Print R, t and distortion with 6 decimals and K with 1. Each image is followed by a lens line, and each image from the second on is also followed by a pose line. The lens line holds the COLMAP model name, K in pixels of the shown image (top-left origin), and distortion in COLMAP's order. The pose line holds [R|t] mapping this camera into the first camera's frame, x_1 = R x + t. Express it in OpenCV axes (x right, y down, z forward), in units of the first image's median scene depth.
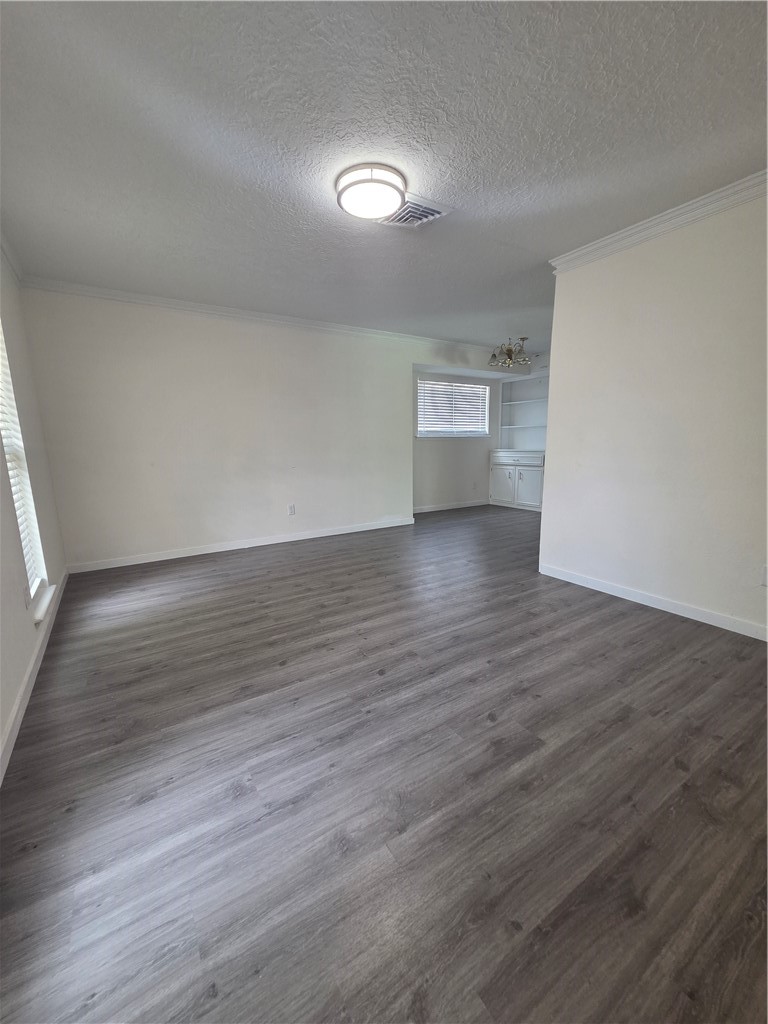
lens RADIAL K [[418.2, 0, 379.3], [0, 418.2, 515.6], [0, 0, 1]] dist [0.001032, 0.000941]
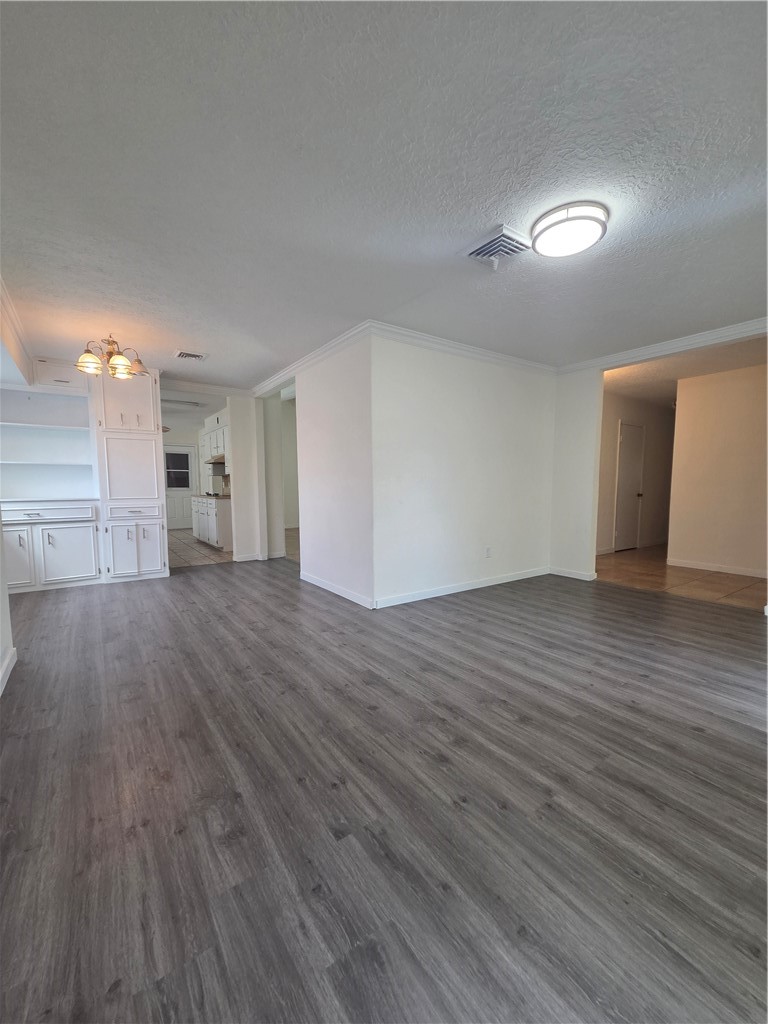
lens RADIAL K [[418.2, 0, 384.4], [0, 418.2, 516.1], [0, 0, 1]] dist [0.001032, 0.000941]
pose [[-0.046151, -0.062736, 0.996963, -0.791600], [0.179314, 0.981295, 0.070050, -0.194733], [-0.982709, 0.182002, -0.034039, 1.214900]]
